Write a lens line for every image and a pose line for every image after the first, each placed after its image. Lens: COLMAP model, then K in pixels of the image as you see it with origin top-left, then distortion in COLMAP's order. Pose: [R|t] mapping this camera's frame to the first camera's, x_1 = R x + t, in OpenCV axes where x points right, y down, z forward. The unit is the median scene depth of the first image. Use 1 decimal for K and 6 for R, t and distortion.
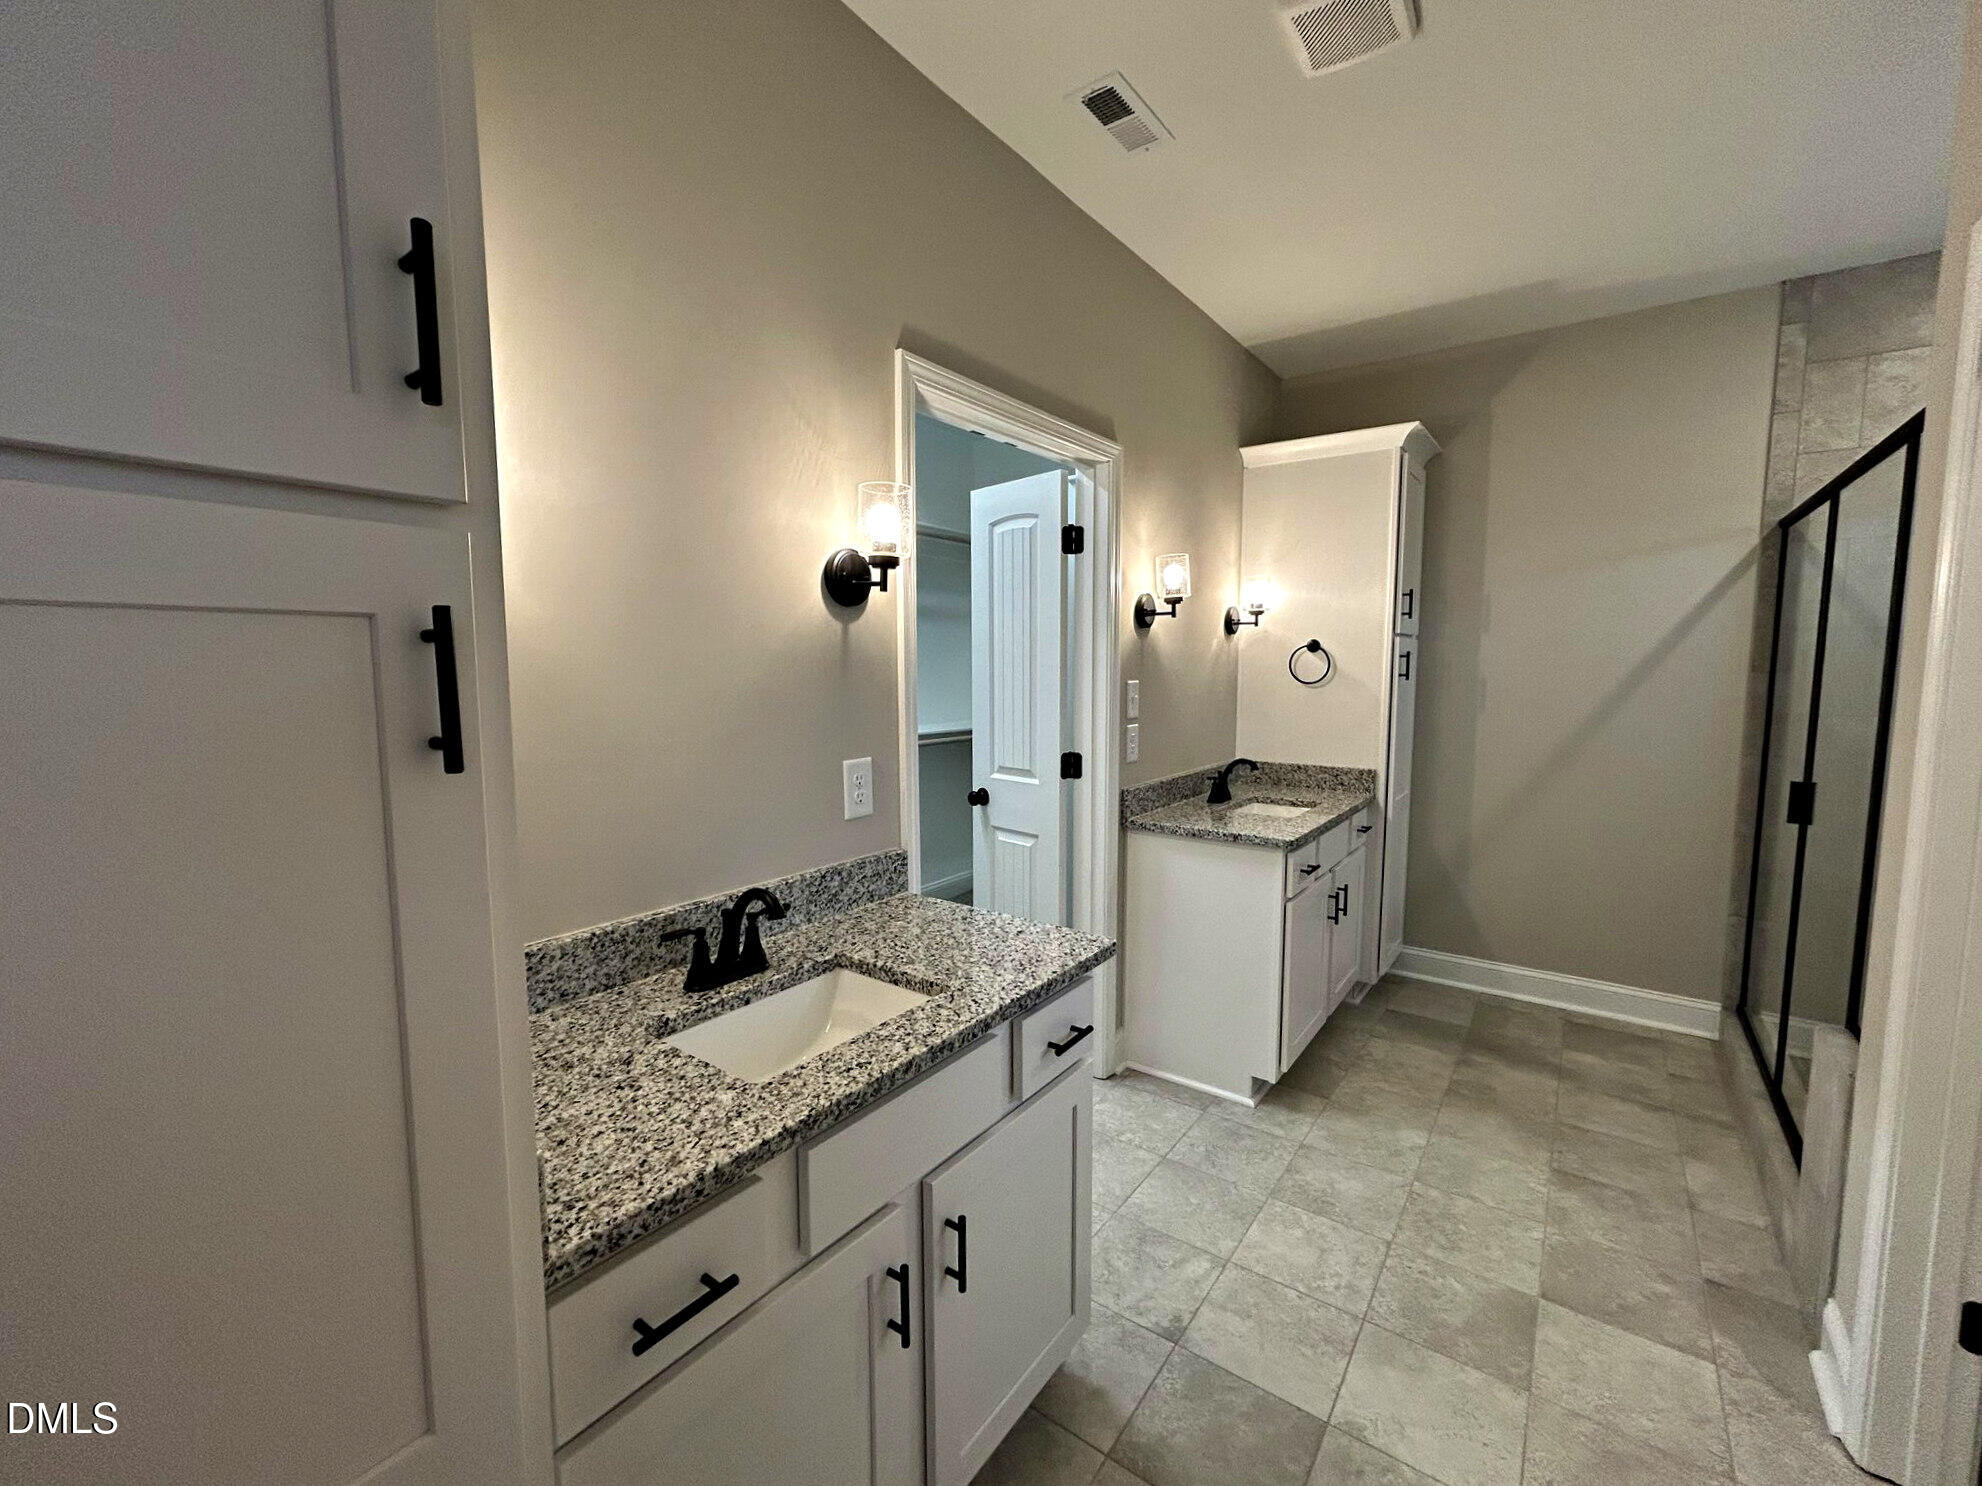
lens RADIAL K [[839.6, 0, 988.1], [0, 839.6, 743.3], [0, 0, 1]] dist [0.002689, 0.000183]
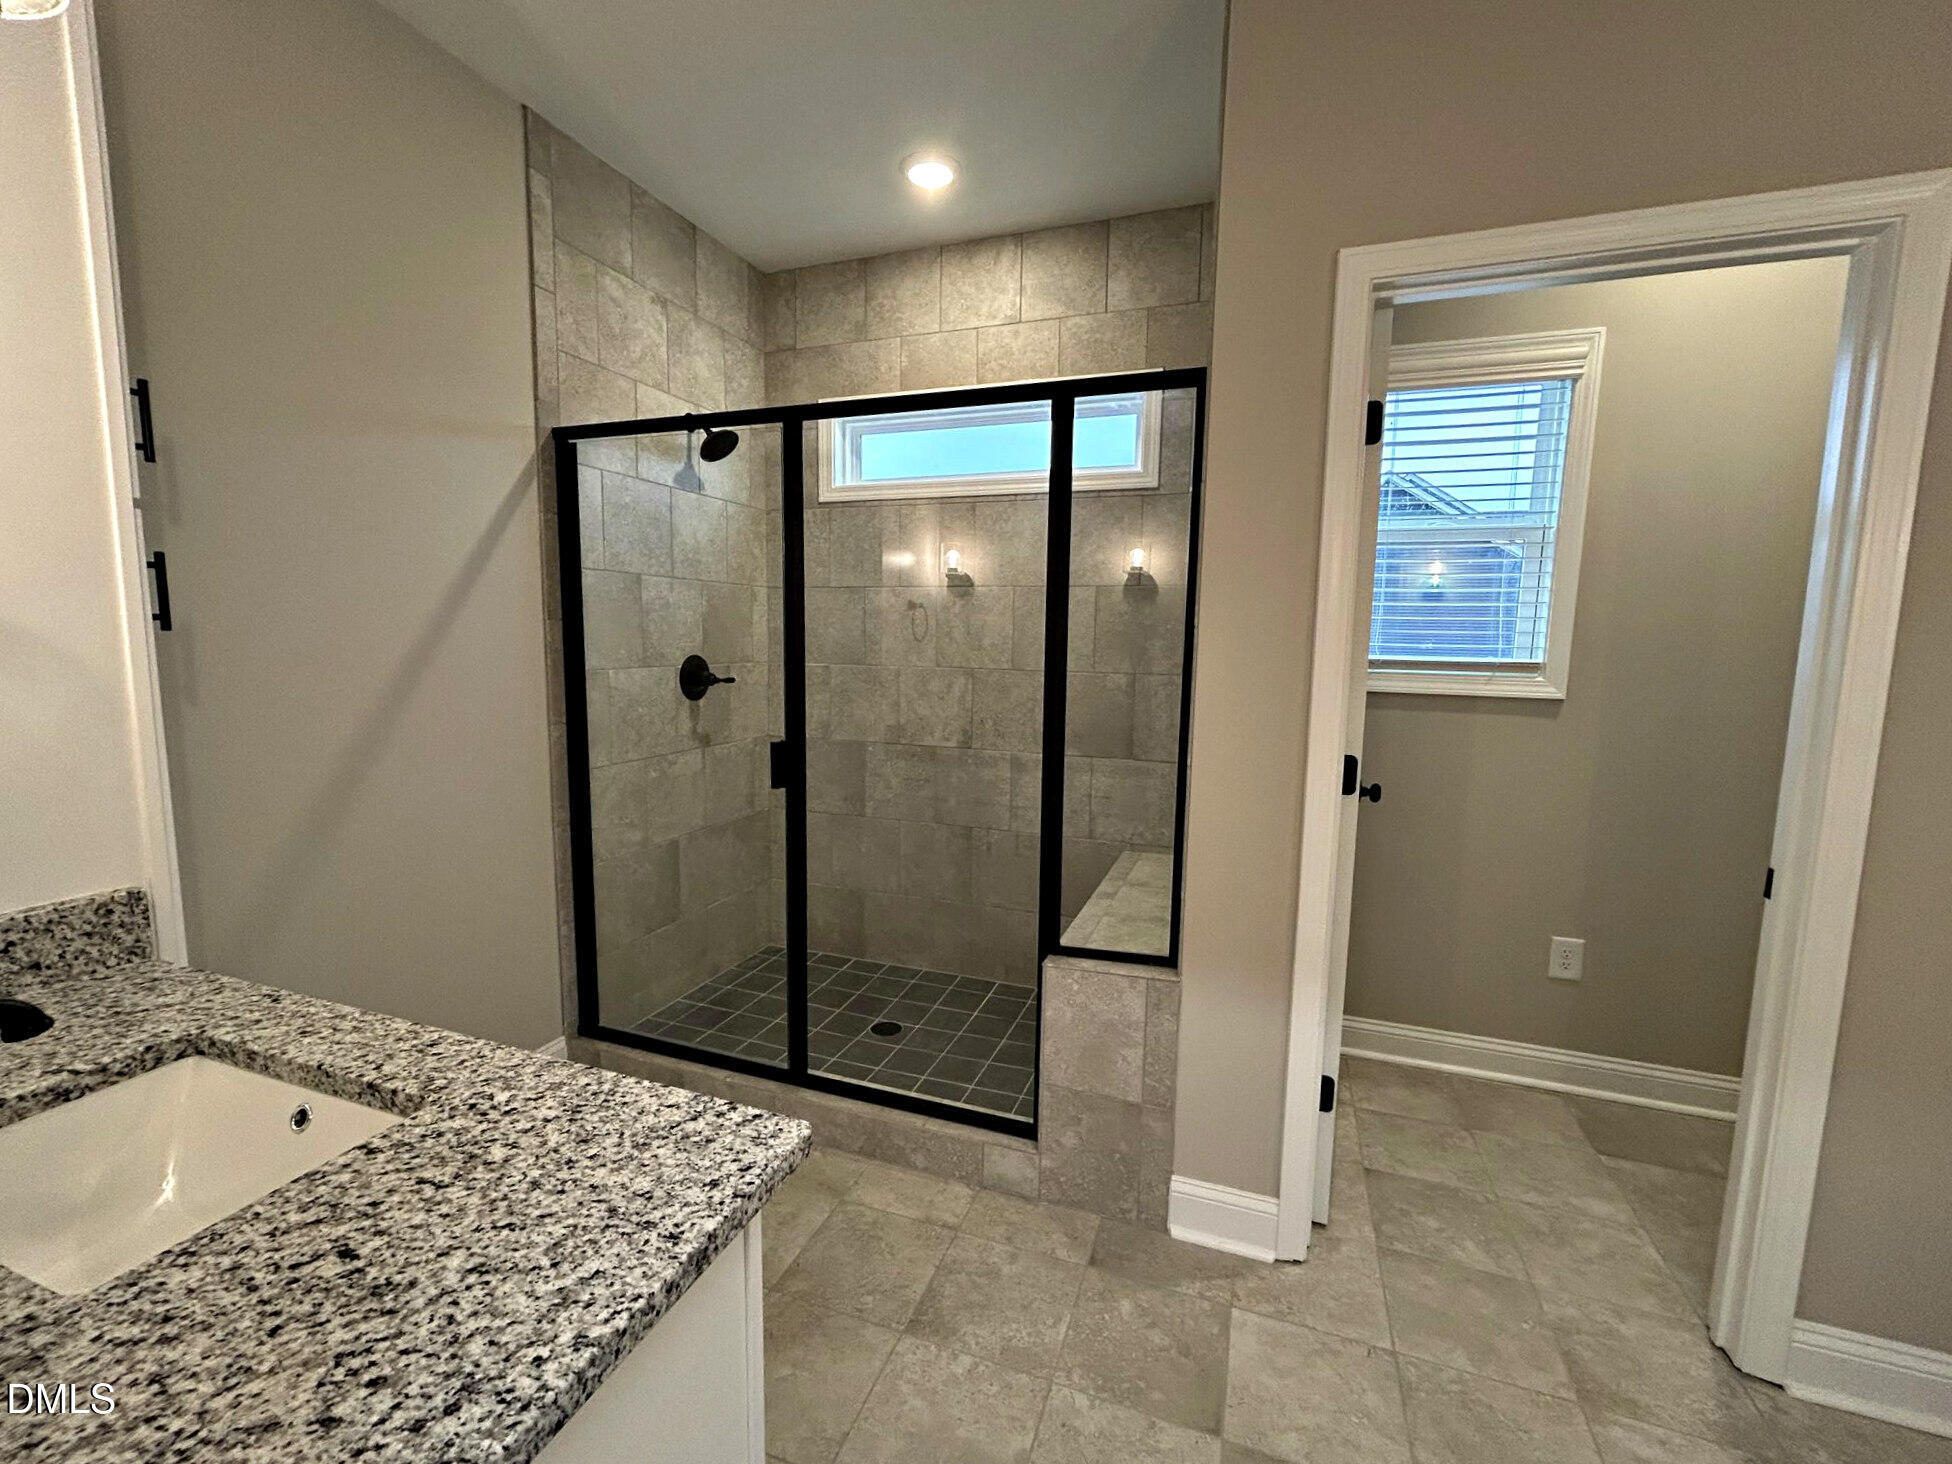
lens RADIAL K [[826.9, 0, 973.8], [0, 826.9, 734.4], [0, 0, 1]] dist [0.002689, 0.000183]
pose [[-0.271841, -0.115216, 0.955420, 0.058886], [0.081246, 0.986515, 0.142082, -0.070314], [-0.958906, 0.116248, -0.258815, 1.024468]]
